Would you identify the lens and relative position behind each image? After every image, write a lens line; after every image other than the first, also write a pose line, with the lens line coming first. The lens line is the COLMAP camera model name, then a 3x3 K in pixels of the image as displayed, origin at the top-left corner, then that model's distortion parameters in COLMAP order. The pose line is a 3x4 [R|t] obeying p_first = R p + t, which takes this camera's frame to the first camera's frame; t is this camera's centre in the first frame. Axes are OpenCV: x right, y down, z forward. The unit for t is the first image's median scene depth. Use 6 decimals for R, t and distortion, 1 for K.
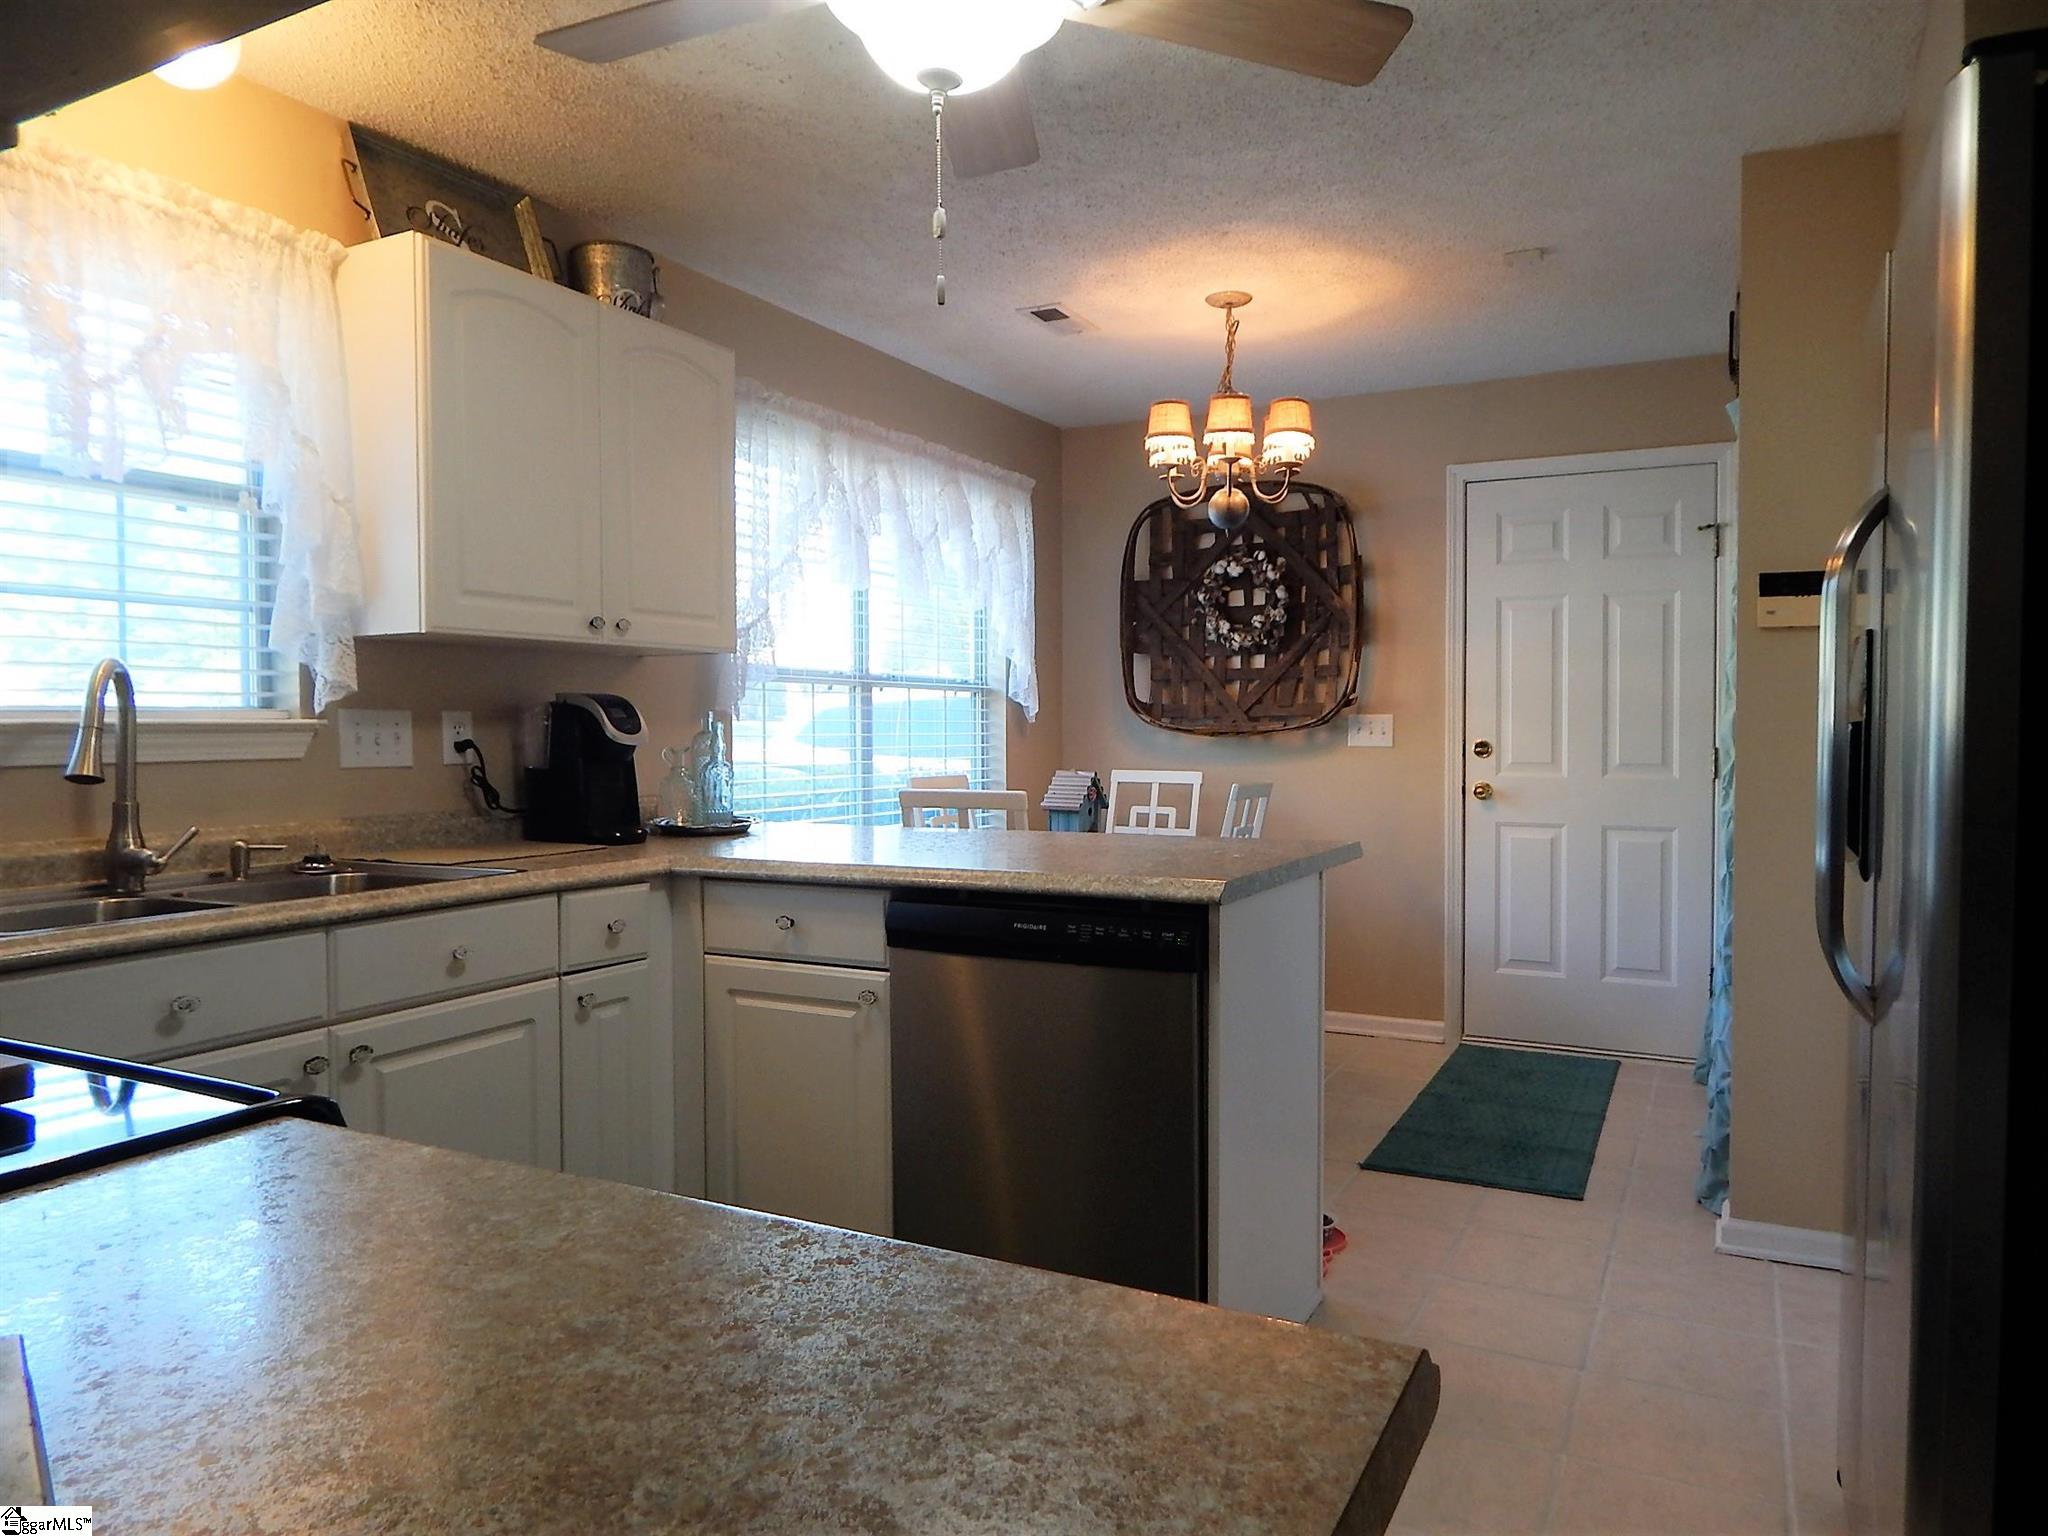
lens RADIAL K [[1347.3, 0, 1022.3], [0, 1347.3, 759.5], [0, 0, 1]] dist [-0.005814, -0.000694]
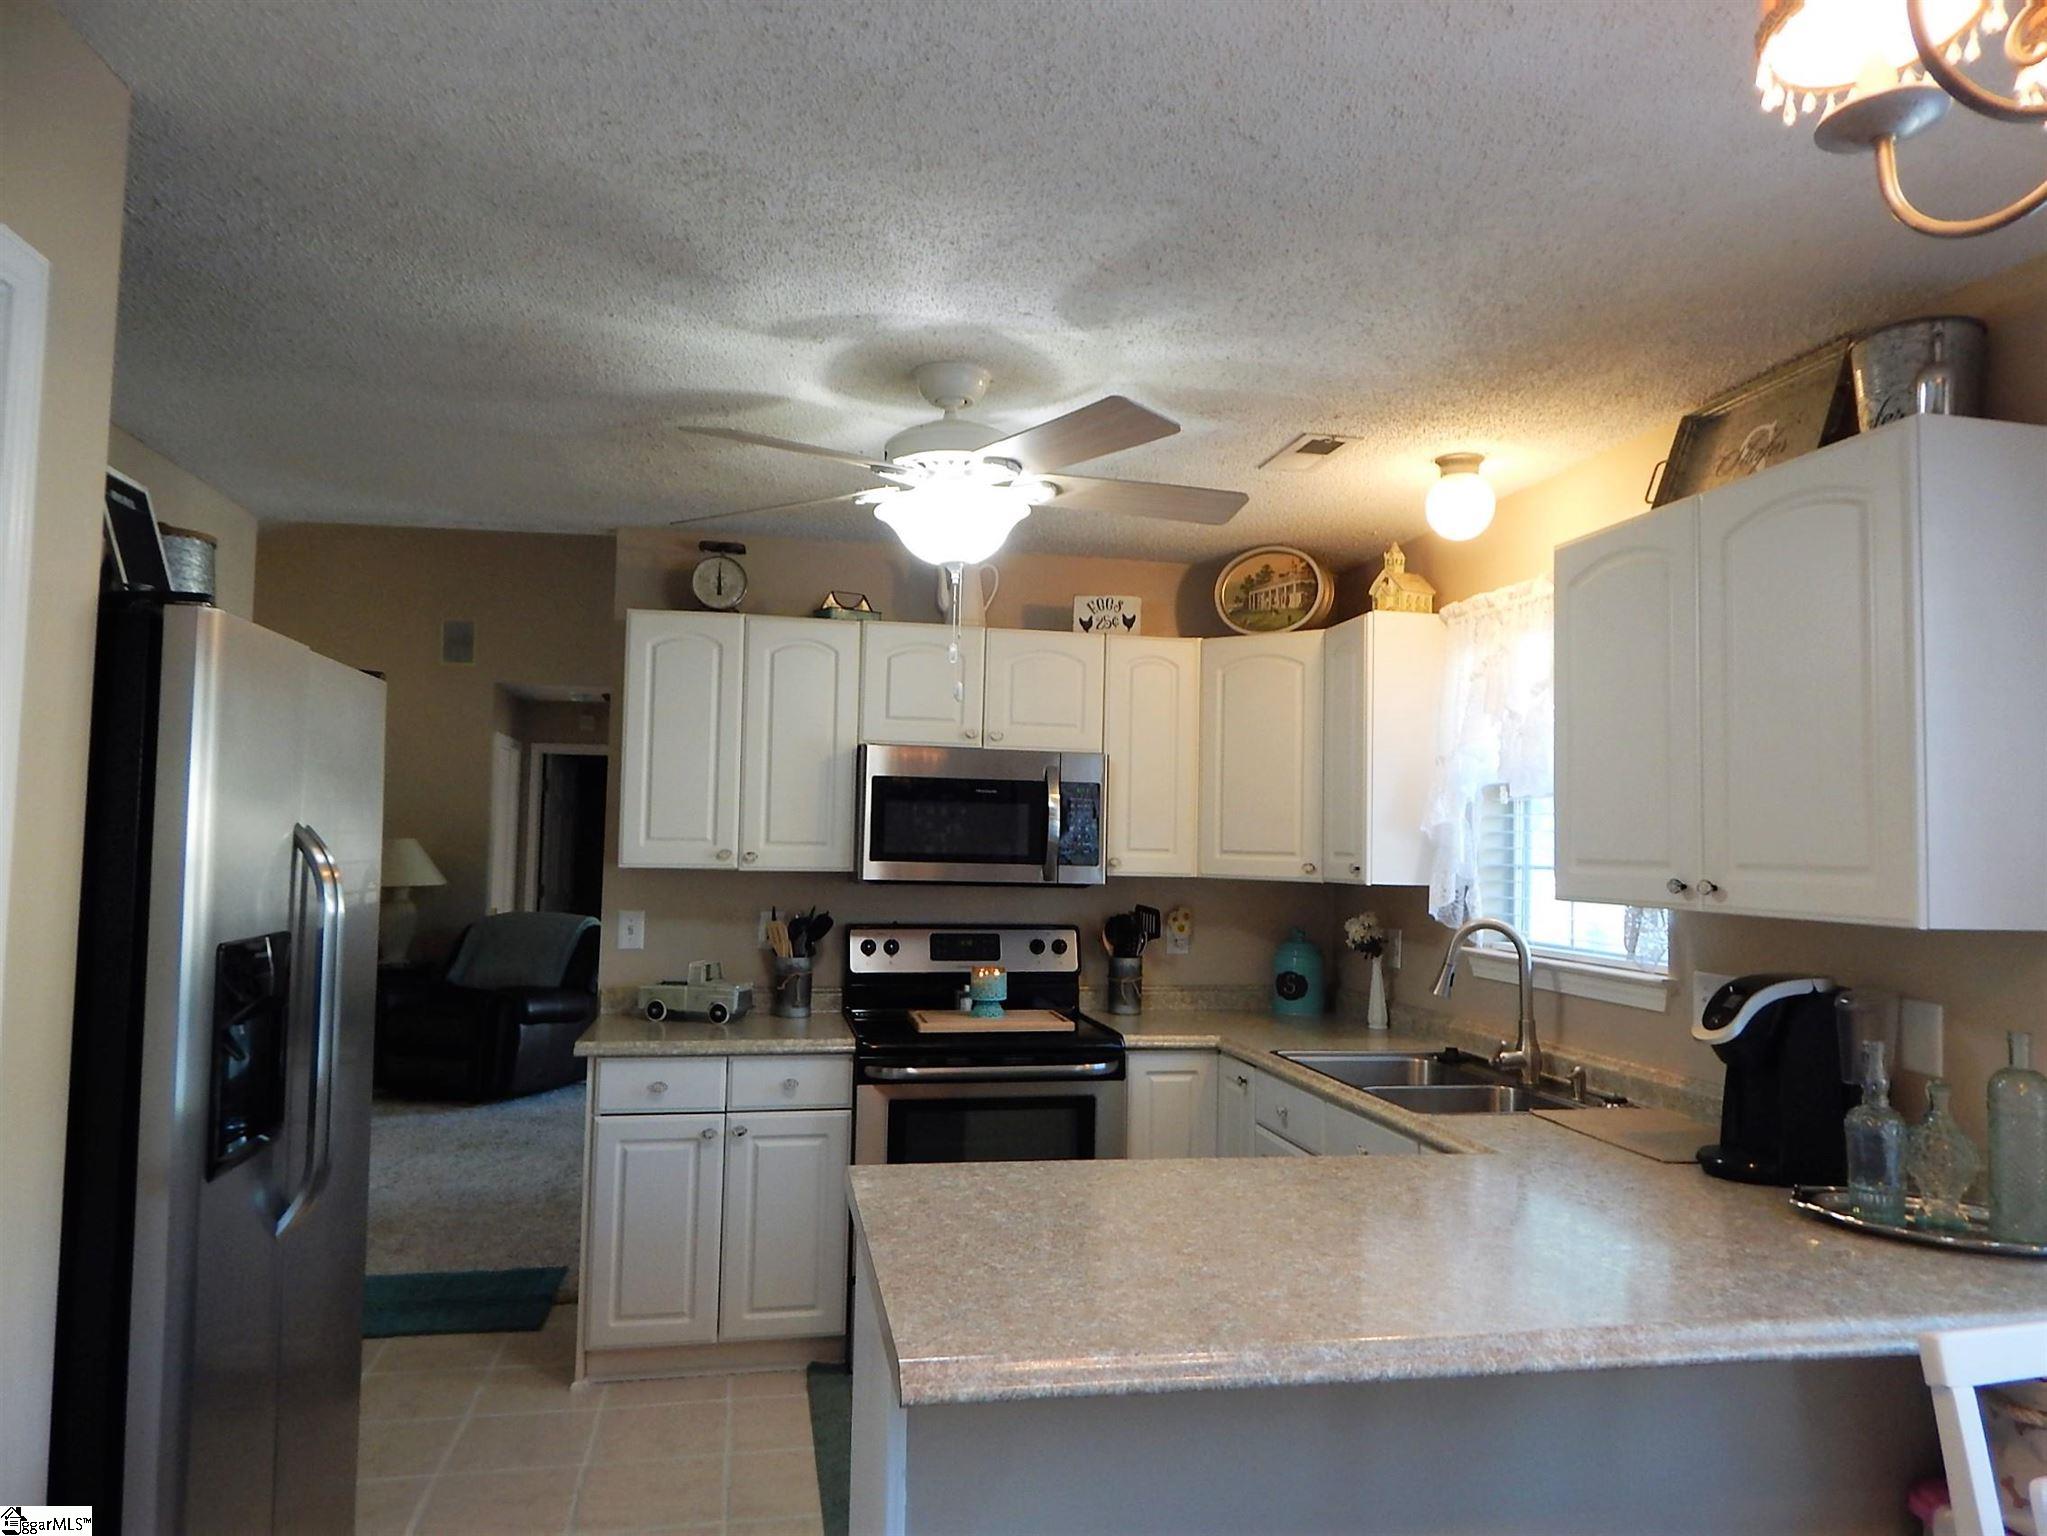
lens RADIAL K [[1339.0, 0, 1030.8], [0, 1339.0, 777.6], [0, 0, 1]] dist [0.005127, -0.016674]
pose [[-0.751629, -0.060829, -0.656775, 0.298885], [-0.043592, 0.998143, -0.042558, -0.063789], [0.658144, -0.003358, -0.752885, 0.772390]]
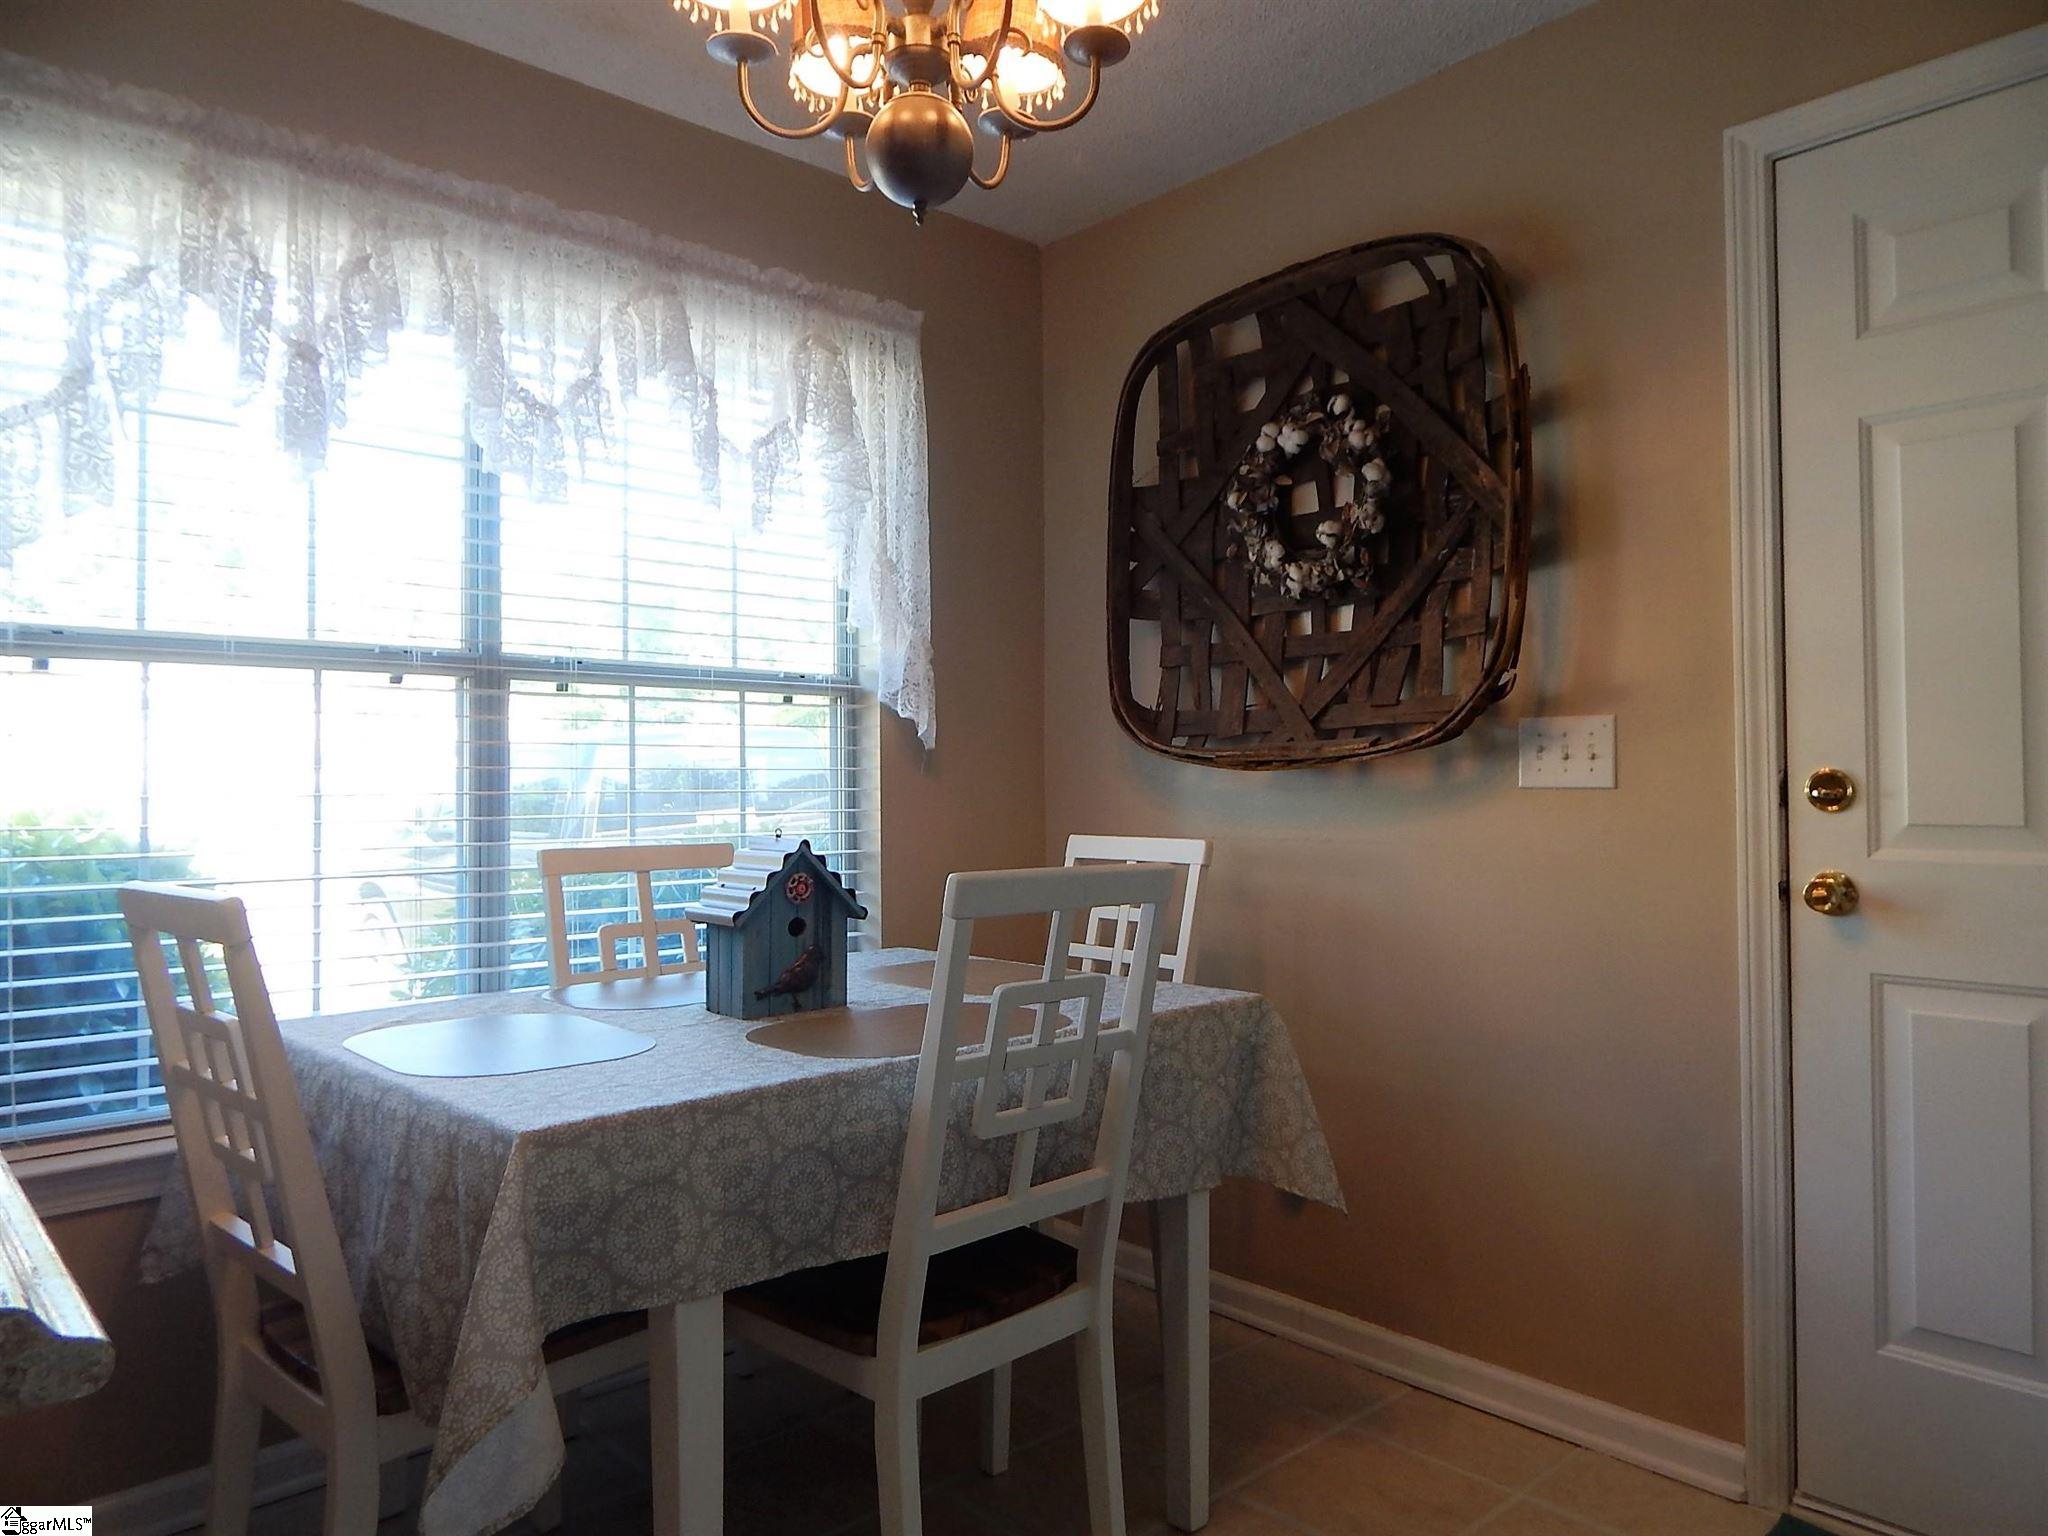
lens RADIAL K [[1347.3, 0, 1022.3], [0, 1347.3, 759.5], [0, 0, 1]] dist [-0.005814, -0.000694]
pose [[0.940329, -0.011460, -0.340073, 0.235928], [-0.003739, 0.999024, -0.044007, 0.001483], [0.340246, 0.042653, 0.939369, 0.502878]]
